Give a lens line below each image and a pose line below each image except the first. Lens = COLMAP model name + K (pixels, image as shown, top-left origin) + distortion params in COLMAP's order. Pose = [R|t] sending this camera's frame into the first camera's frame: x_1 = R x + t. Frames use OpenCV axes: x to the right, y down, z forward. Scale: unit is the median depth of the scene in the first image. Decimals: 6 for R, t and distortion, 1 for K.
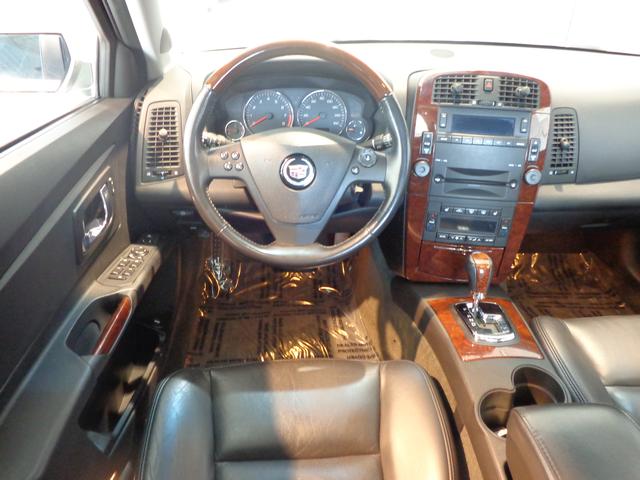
lens RADIAL K [[467.3, 0, 318.6], [0, 467.3, 239.3], [0, 0, 1]] dist [-0.015569, -0.011935]
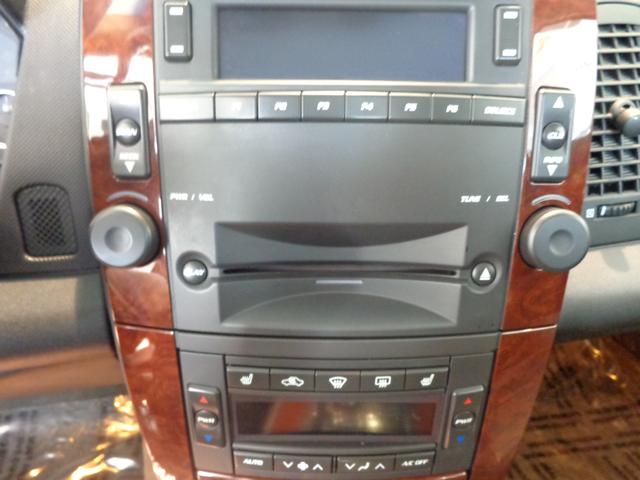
lens RADIAL K [[467.3, 0, 320.9], [0, 467.3, 240.9], [0, 0, 1]] dist [-0.015569, -0.011935]
pose [[0.991190, -0.068305, 0.113473, 0.288393], [0.075356, 0.995407, -0.059051, -0.120956], [-0.108919, 0.067082, 0.991785, 0.721565]]
